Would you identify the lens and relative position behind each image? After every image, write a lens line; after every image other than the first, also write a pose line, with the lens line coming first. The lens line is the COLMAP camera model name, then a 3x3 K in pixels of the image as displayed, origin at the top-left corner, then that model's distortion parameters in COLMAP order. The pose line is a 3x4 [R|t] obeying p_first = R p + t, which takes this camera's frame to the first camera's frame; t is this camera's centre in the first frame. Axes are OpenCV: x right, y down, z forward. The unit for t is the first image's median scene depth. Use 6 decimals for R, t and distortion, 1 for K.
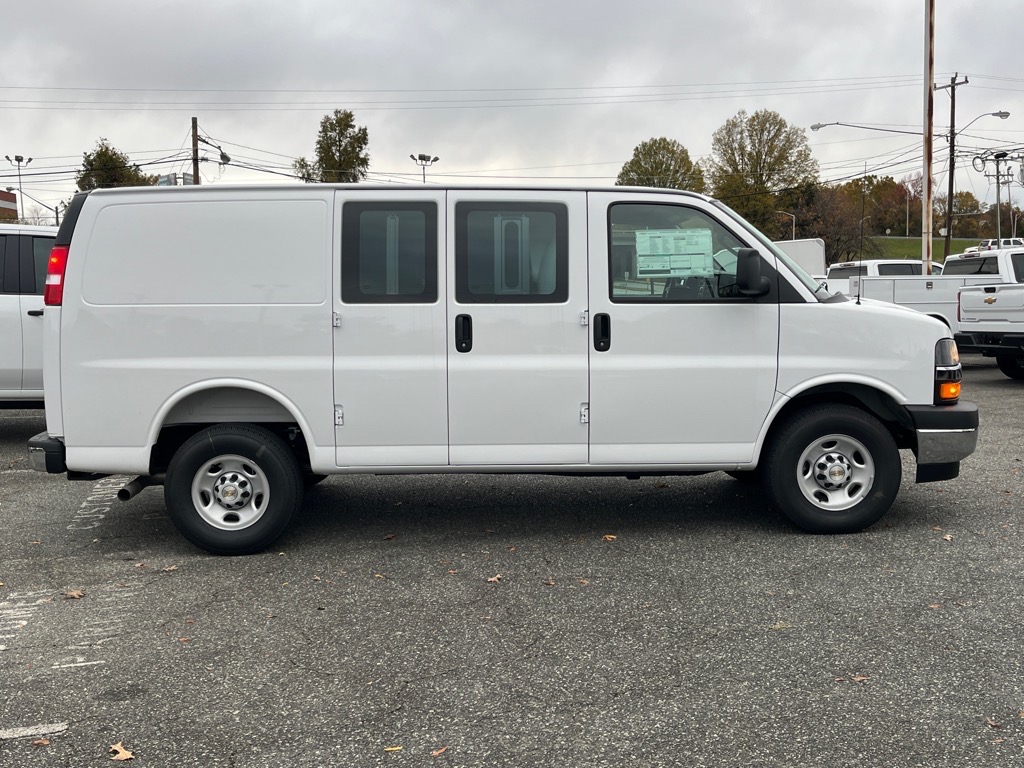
lens RADIAL K [[1060.7, 0, 512.0], [0, 1060.7, 384.0], [0, 0, 1]] dist [-0.008736, -0.005475]
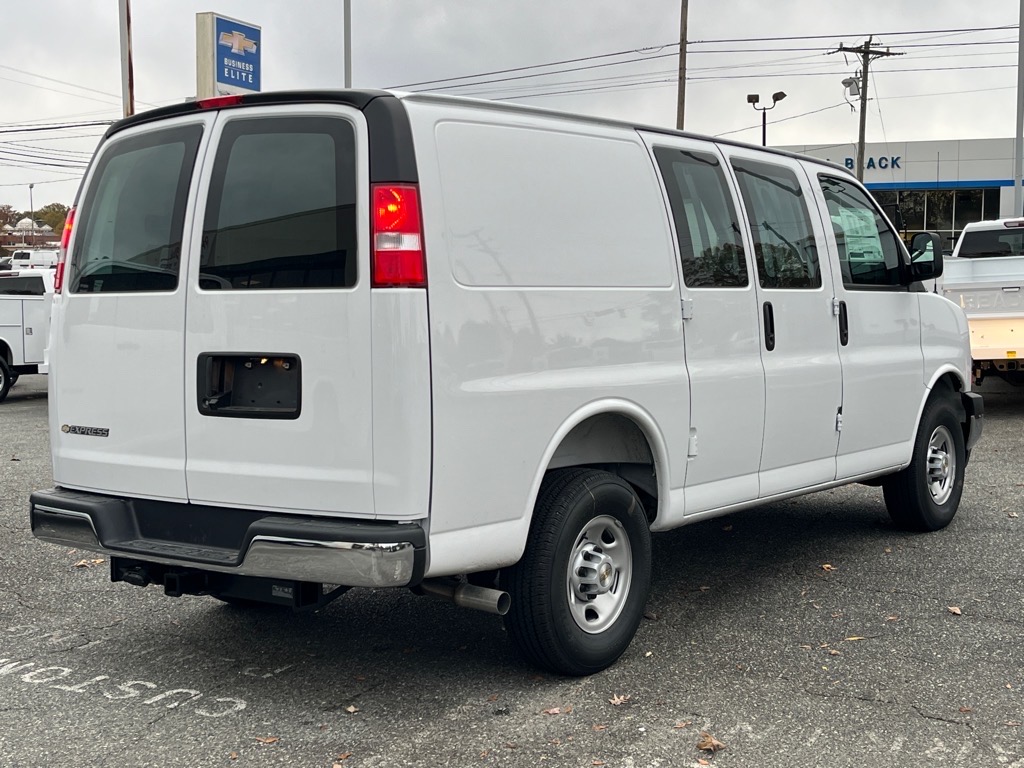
lens RADIAL K [[1493.6, 0, 512.0], [0, 1493.6, 384.0], [0, 0, 1]] dist [0.016865, 0.021388]
pose [[0.598308, -0.042468, 0.800140, -1.032343], [0.086795, 0.996154, -0.012030, -0.008423], [-0.796552, 0.076646, 0.599692, 0.485161]]
